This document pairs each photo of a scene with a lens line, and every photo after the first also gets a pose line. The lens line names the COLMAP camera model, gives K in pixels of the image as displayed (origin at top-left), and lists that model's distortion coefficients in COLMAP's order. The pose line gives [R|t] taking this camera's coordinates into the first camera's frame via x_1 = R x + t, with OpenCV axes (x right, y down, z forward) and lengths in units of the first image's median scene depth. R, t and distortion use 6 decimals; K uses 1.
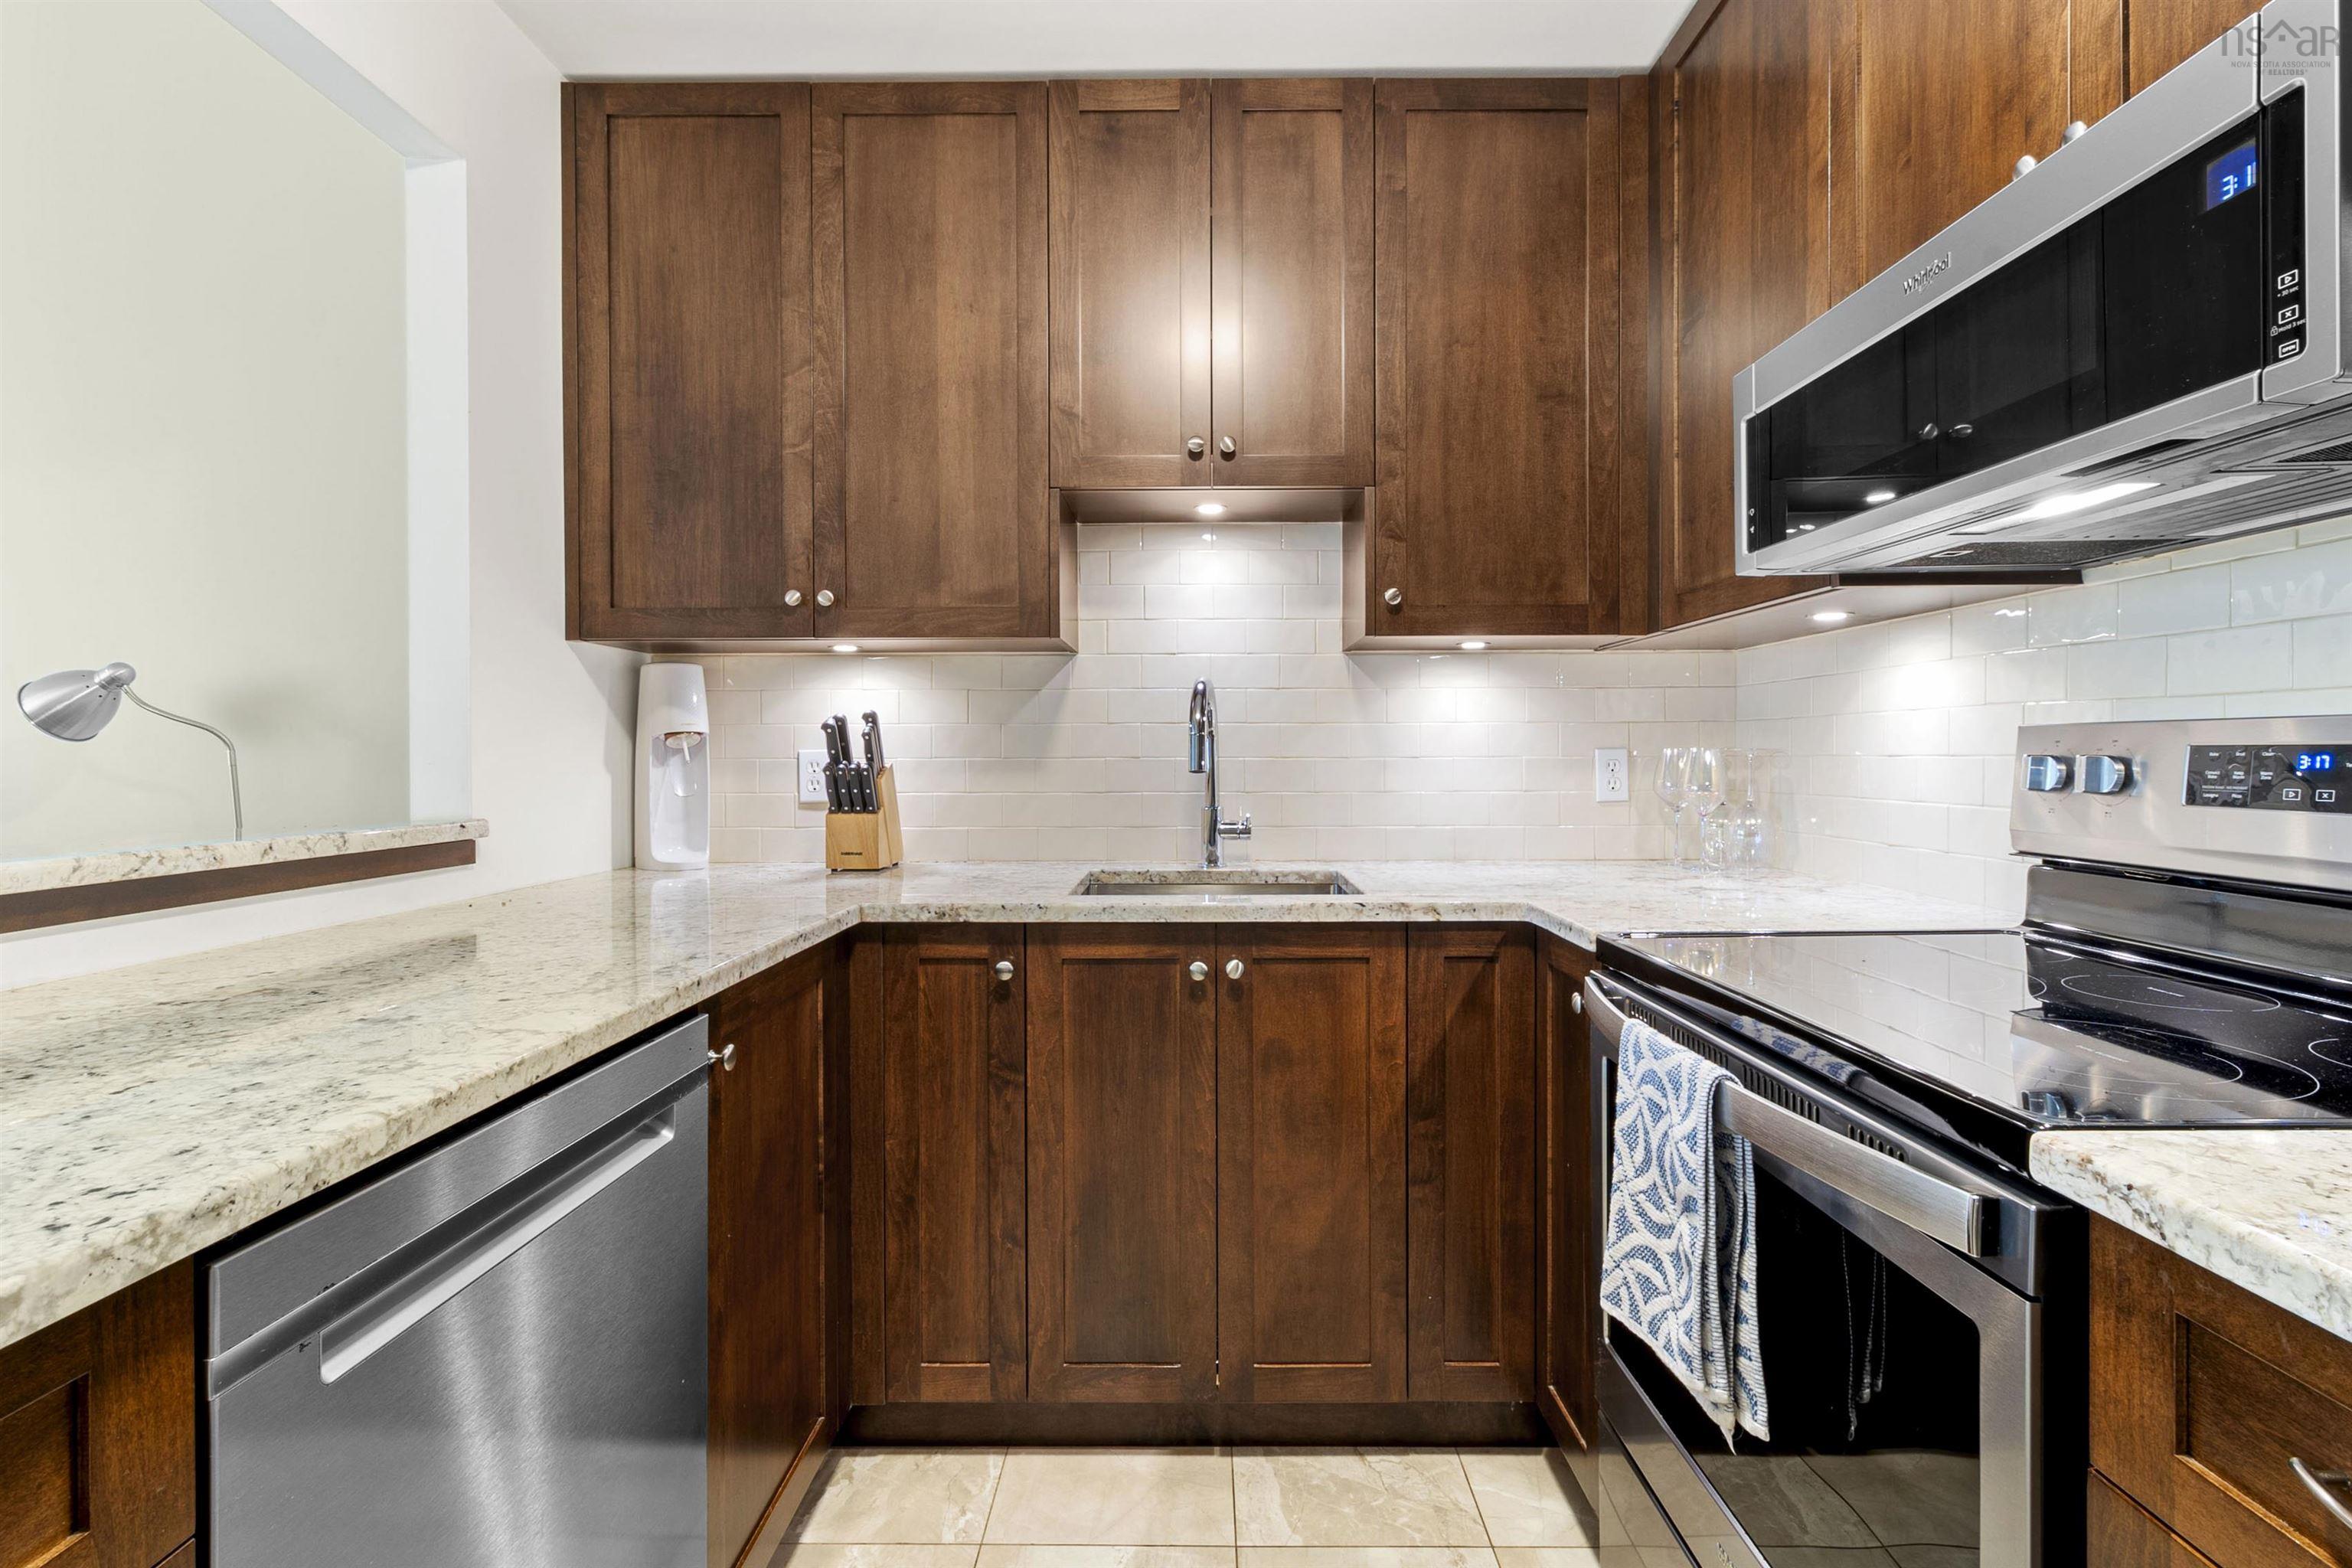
lens RADIAL K [[1093.1, 0, 1193.6], [0, 1093.1, 764.2], [0, 0, 1]] dist [0.000943, -0.000518]
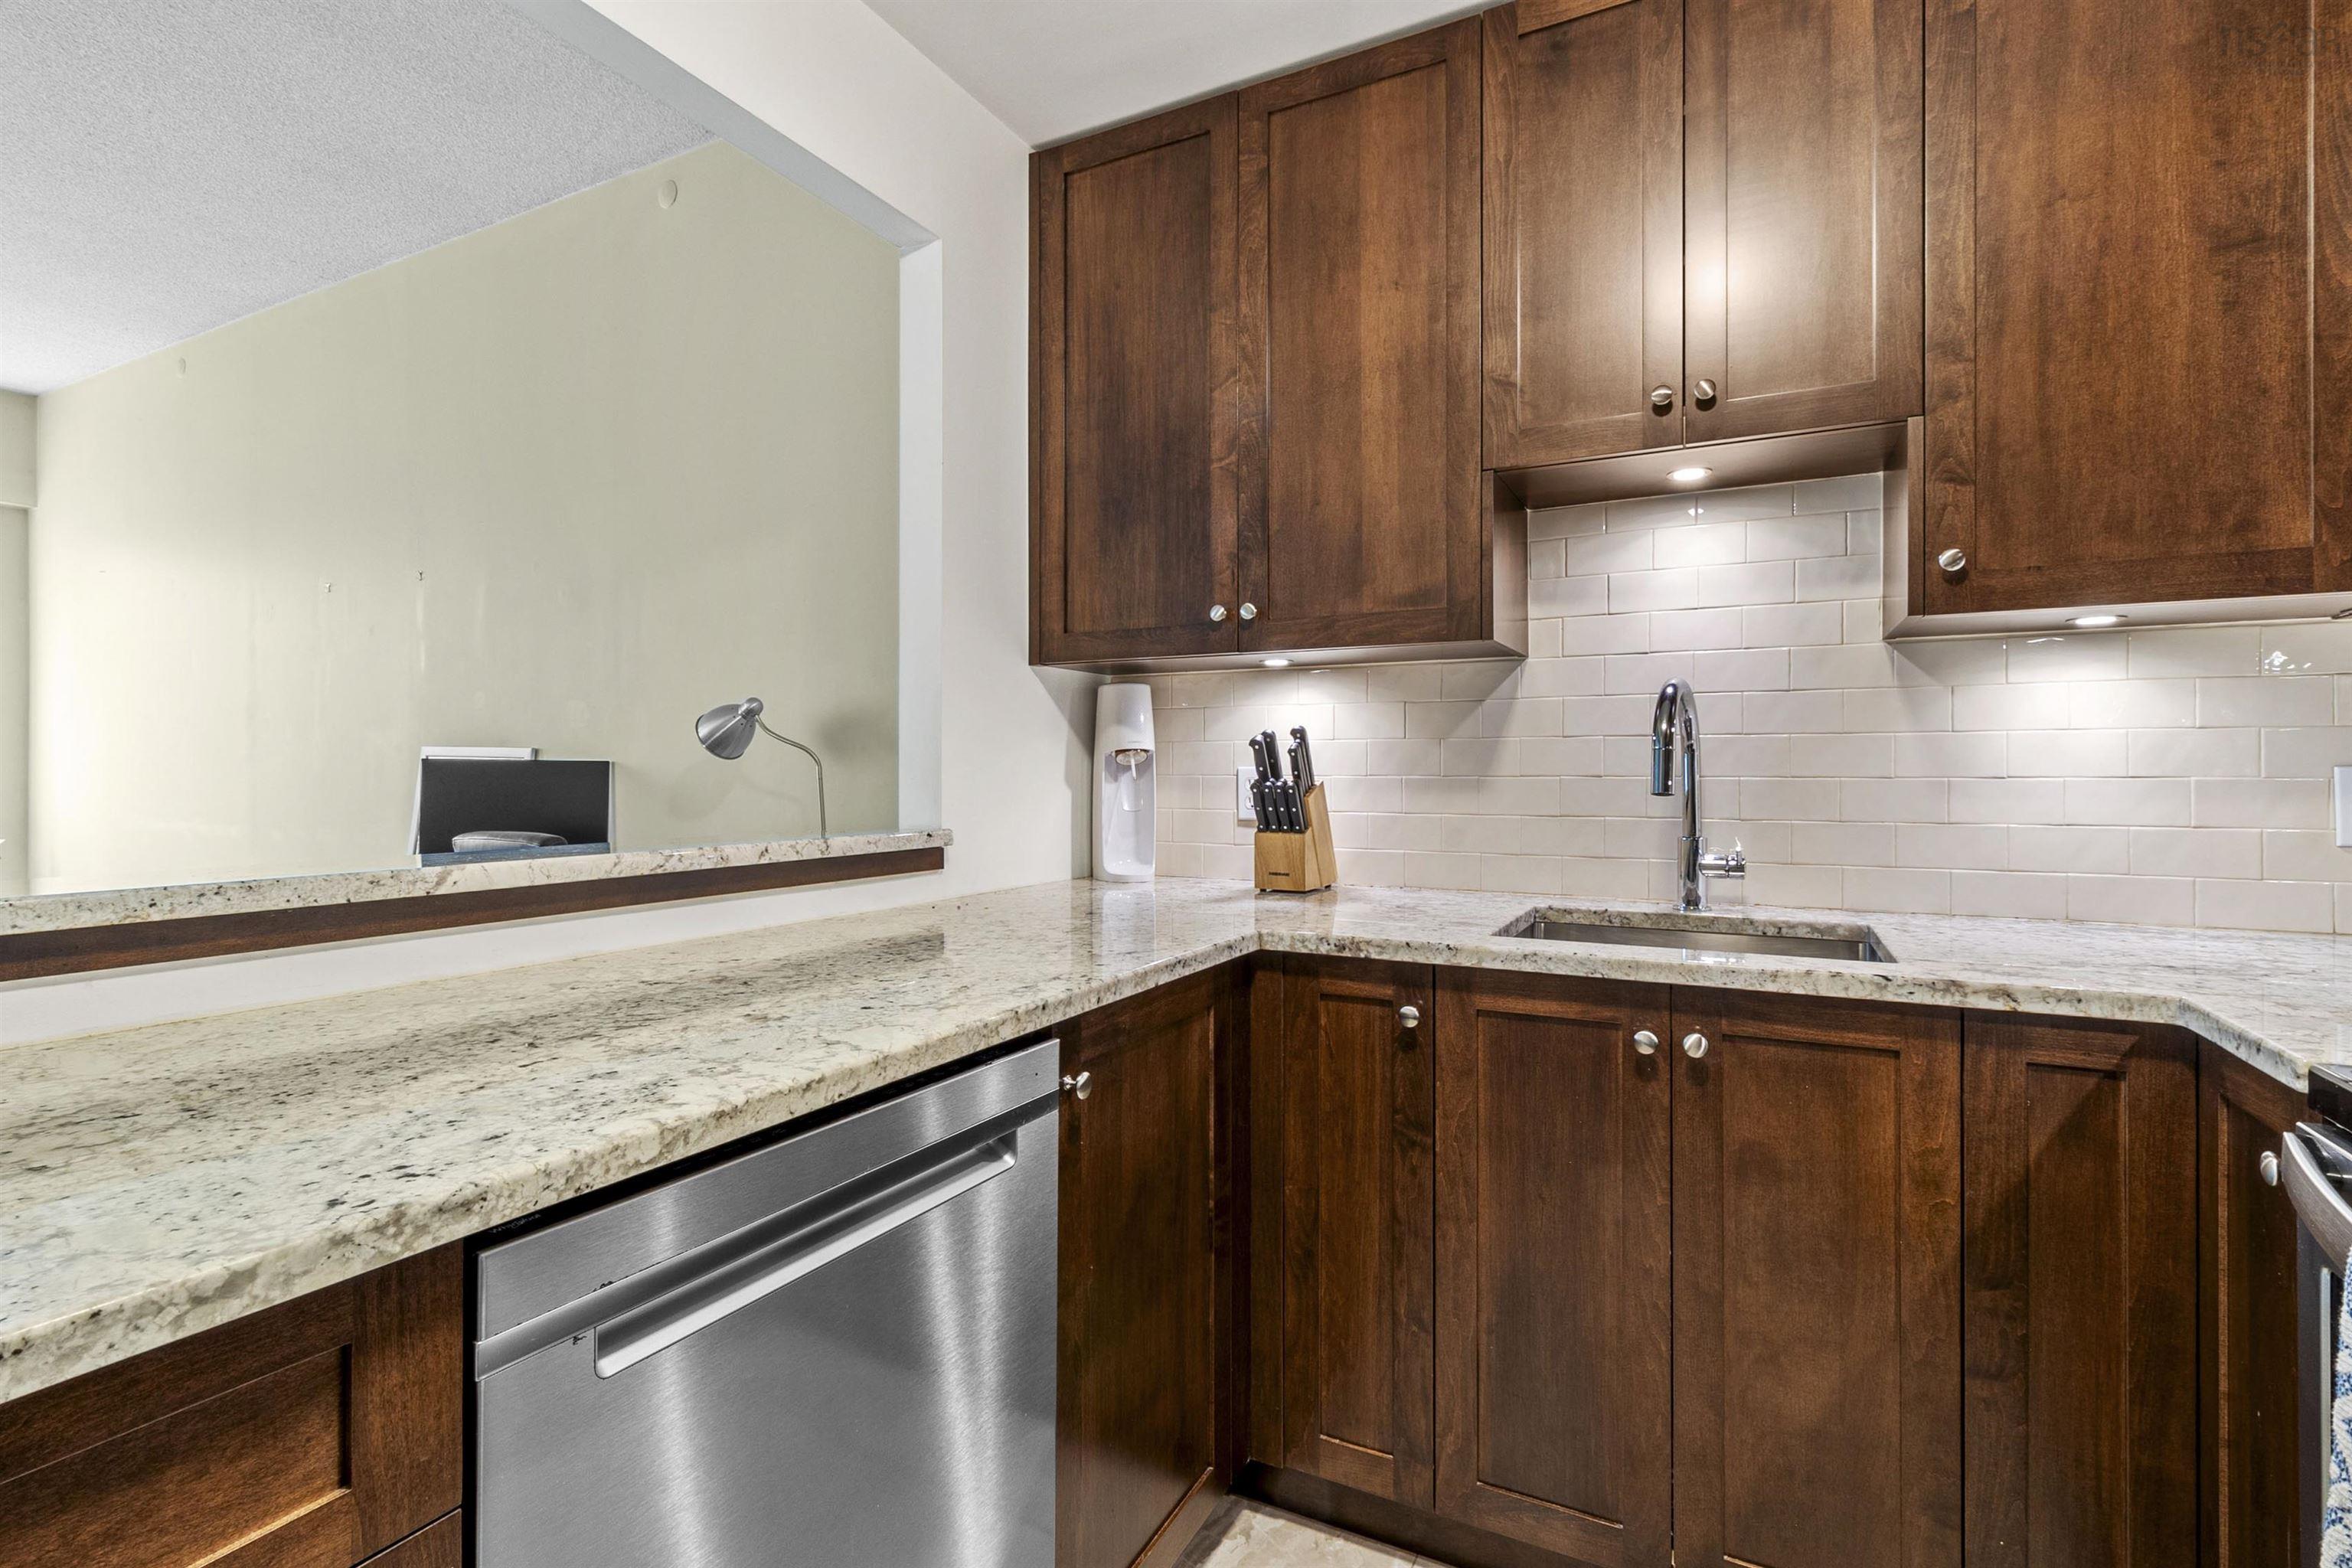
lens RADIAL K [[1093.1, 0, 1182.9], [0, 1093.1, 769.6], [0, 0, 1]] dist [0.000943, -0.000518]
pose [[0.889408, 0.002661, -0.457107, 0.066257], [-0.006890, 0.999947, -0.007585, -0.003174], [0.457063, 0.009896, 0.889379, 0.121923]]
